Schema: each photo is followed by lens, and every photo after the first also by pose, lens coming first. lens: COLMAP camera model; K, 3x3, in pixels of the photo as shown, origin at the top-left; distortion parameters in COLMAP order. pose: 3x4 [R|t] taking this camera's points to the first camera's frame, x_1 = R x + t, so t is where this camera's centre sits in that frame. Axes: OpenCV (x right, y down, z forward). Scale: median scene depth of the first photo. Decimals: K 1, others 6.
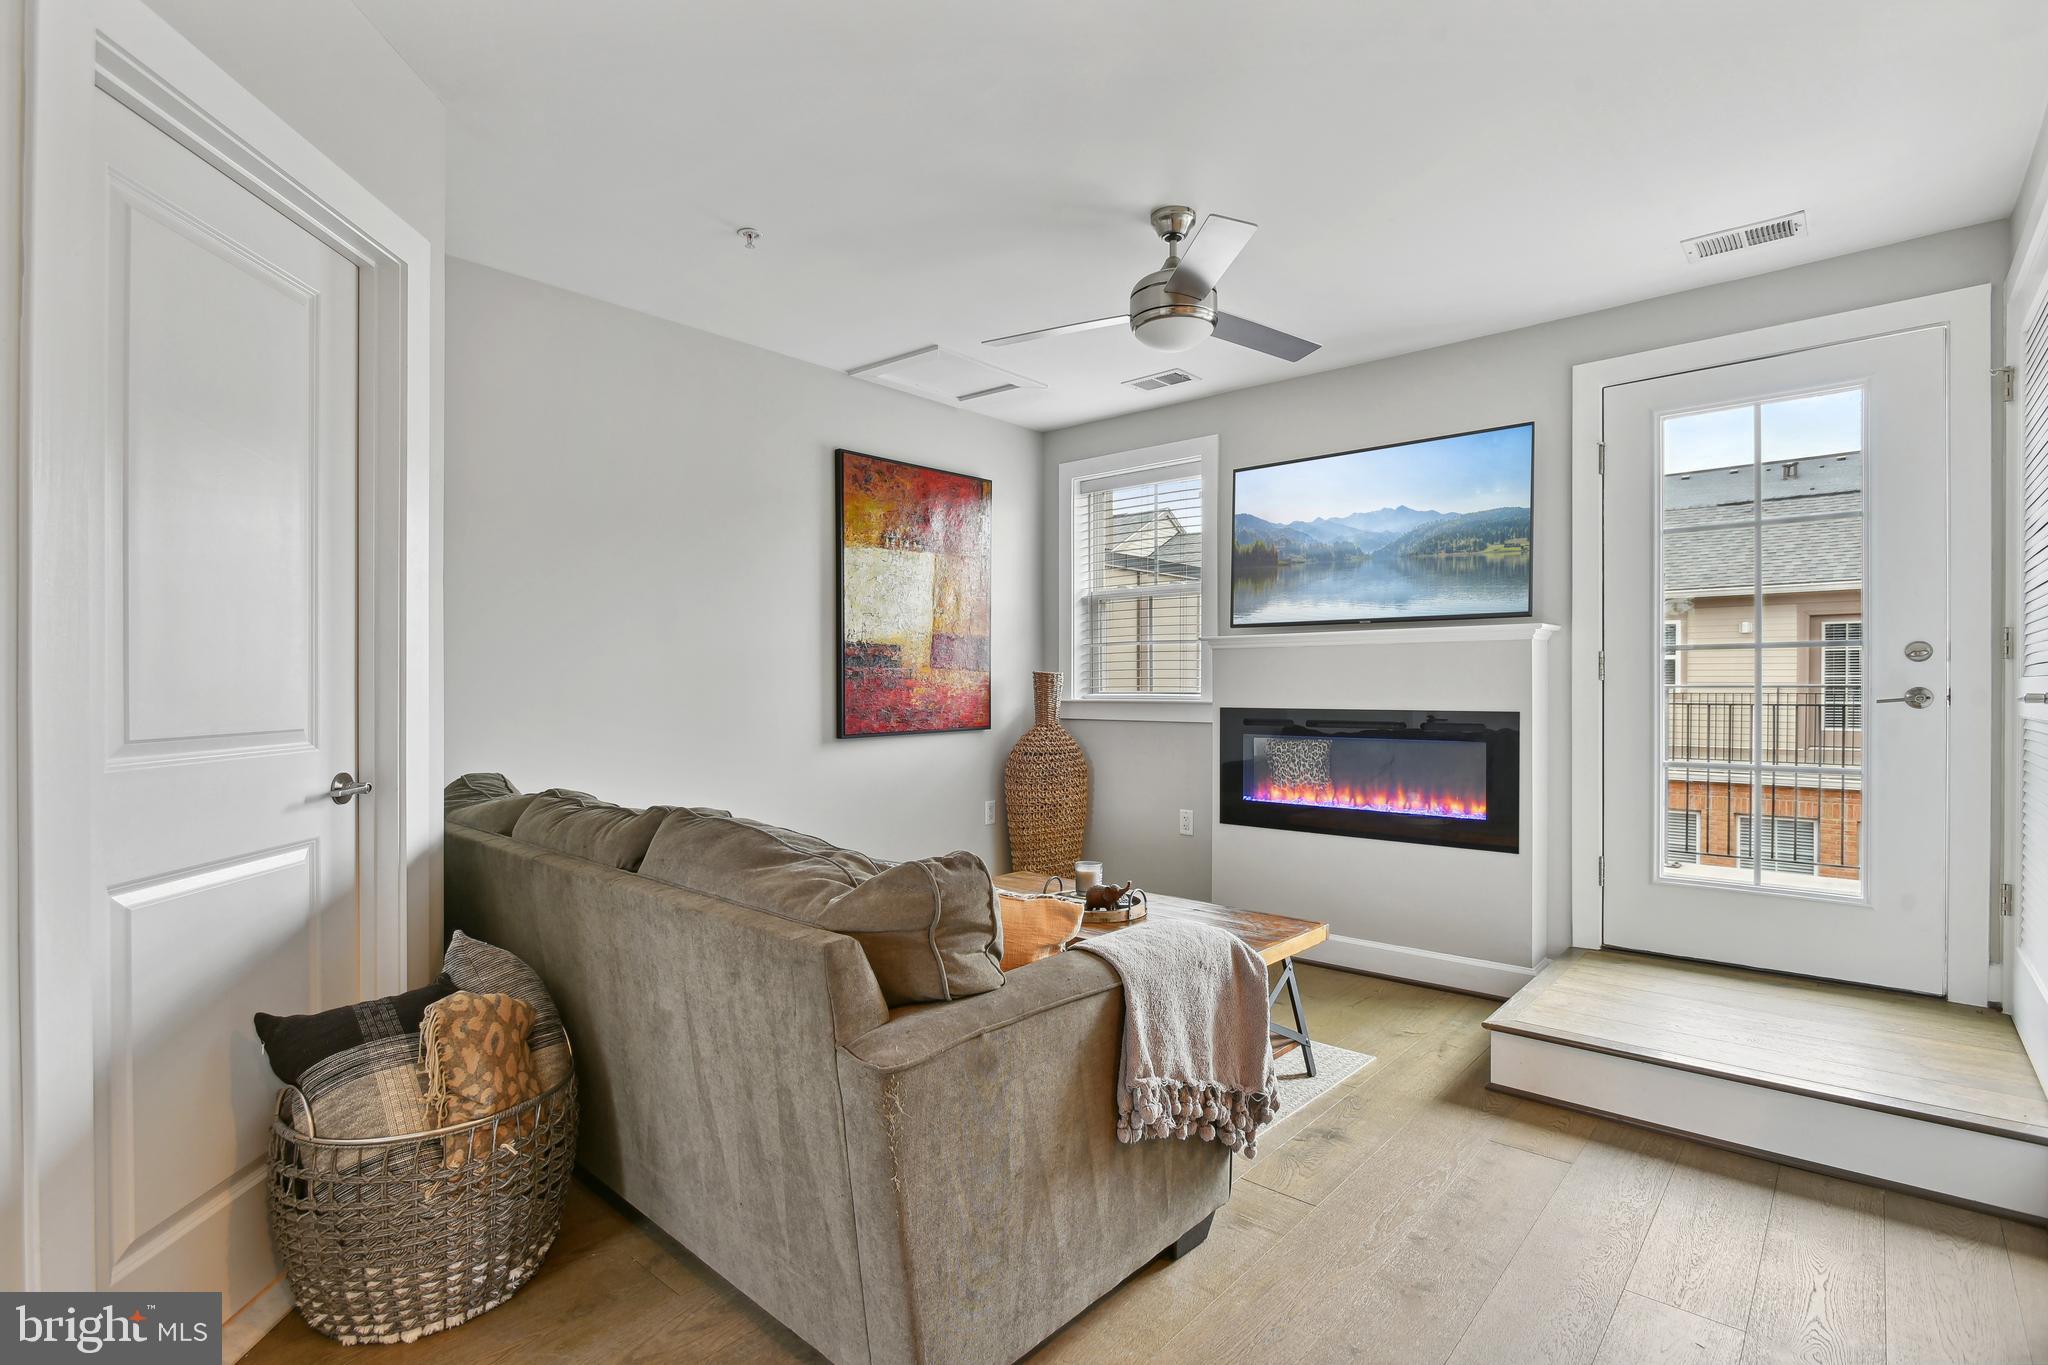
lens RADIAL K [[974.6, 0, 1028.4], [0, 974.6, 680.5], [0, 0, 1]] dist [-0.006899, -0.000449]
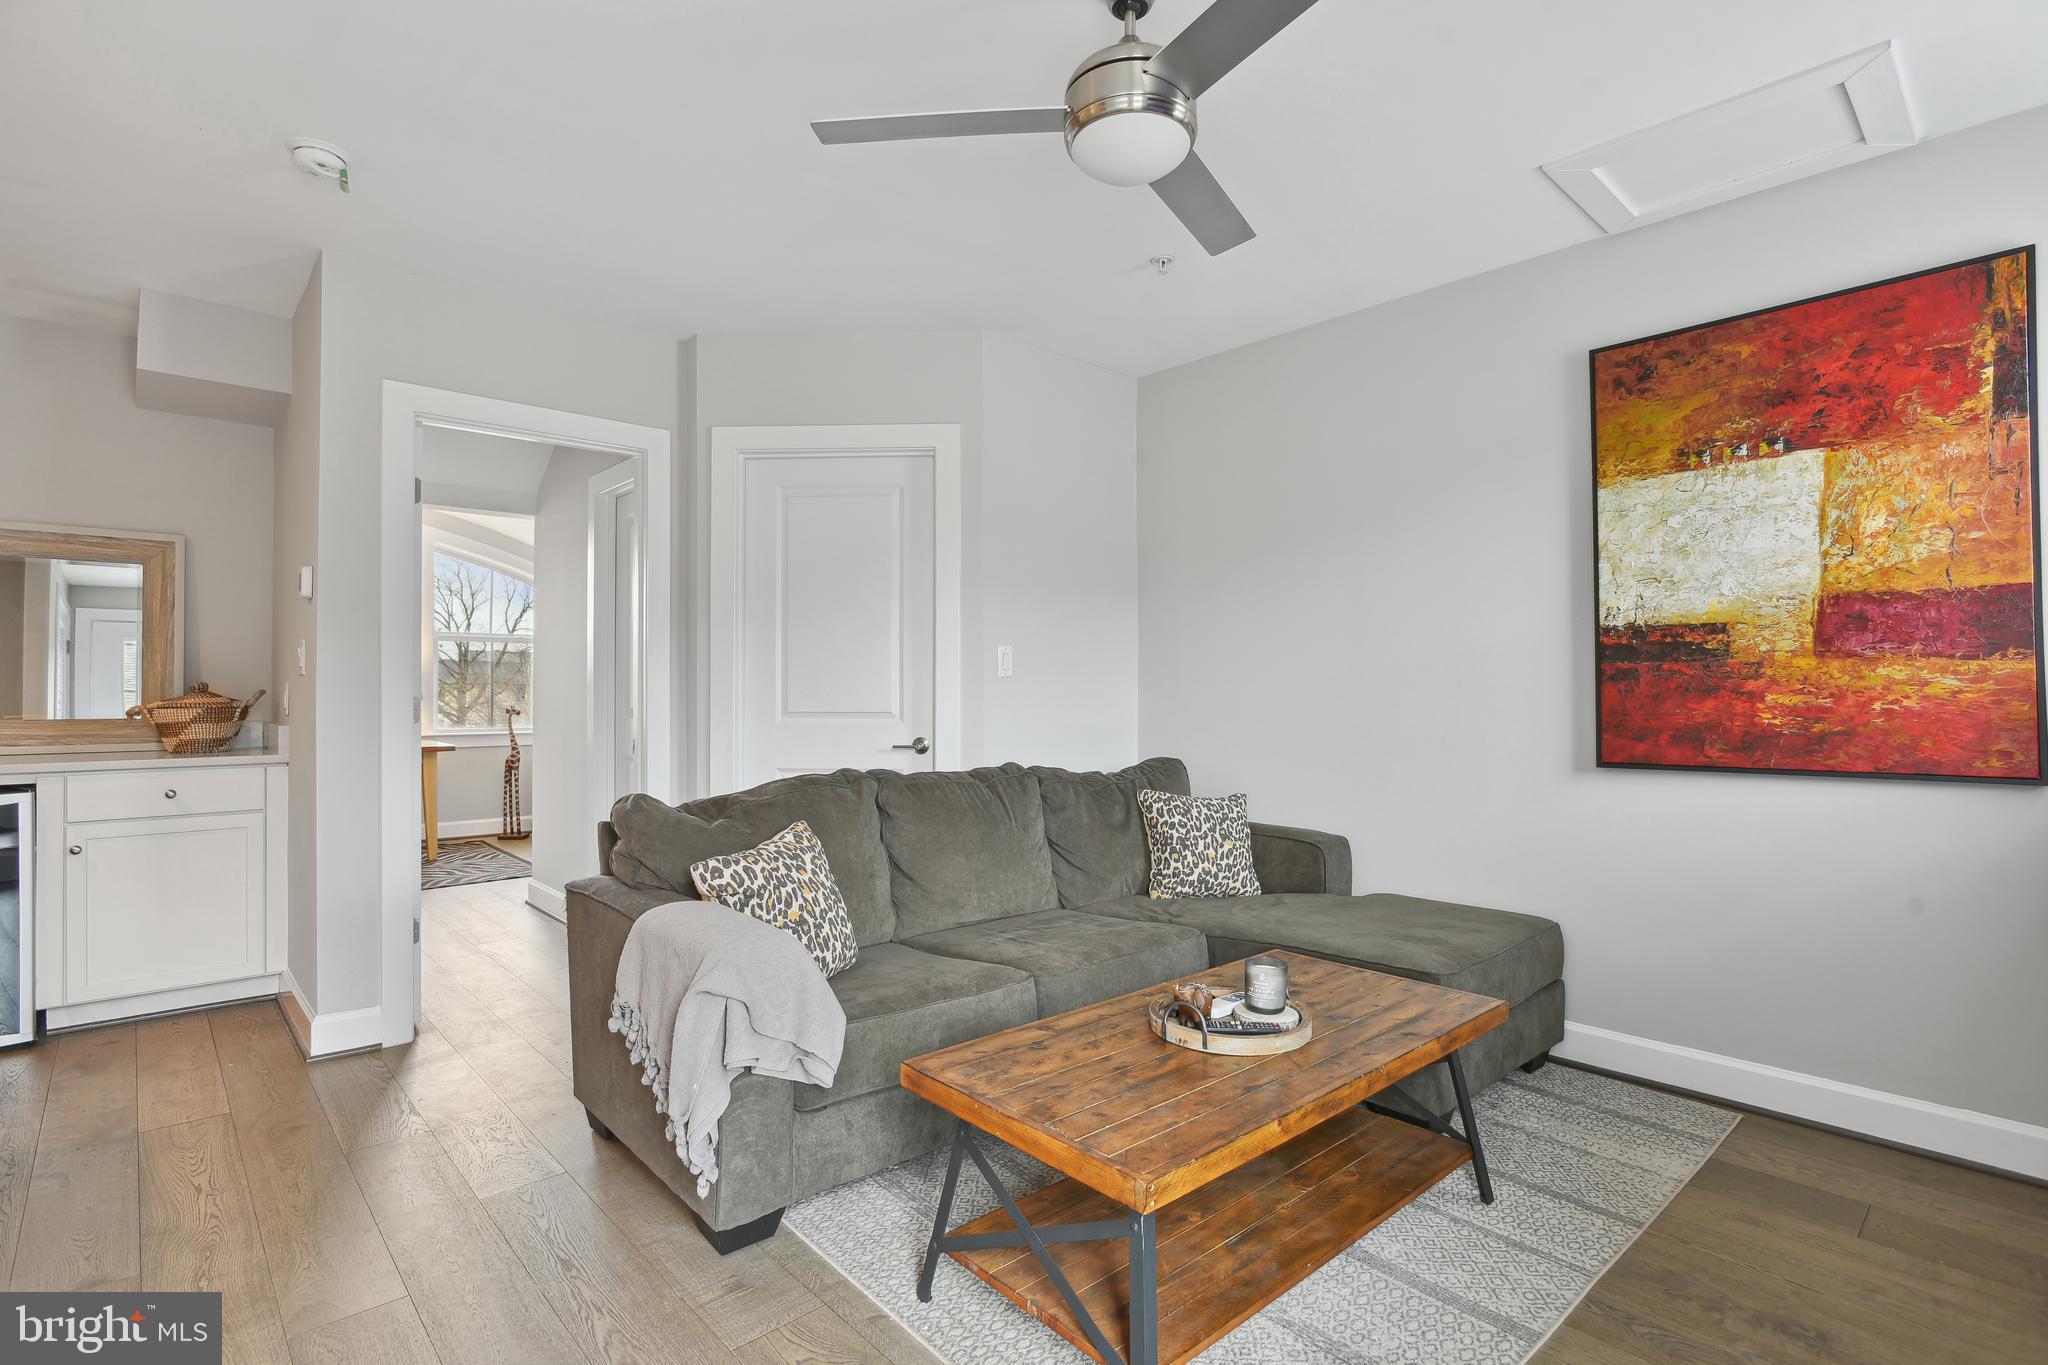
lens RADIAL K [[974.6, 0, 1028.4], [0, 974.6, 680.5], [0, 0, 1]] dist [-0.006899, -0.000449]
pose [[-0.111546, -0.009900, -0.993710, 0.522521], [0.004864, 0.999933, -0.010508, 0.003521], [0.993747, -0.006006, -0.111490, 0.655841]]
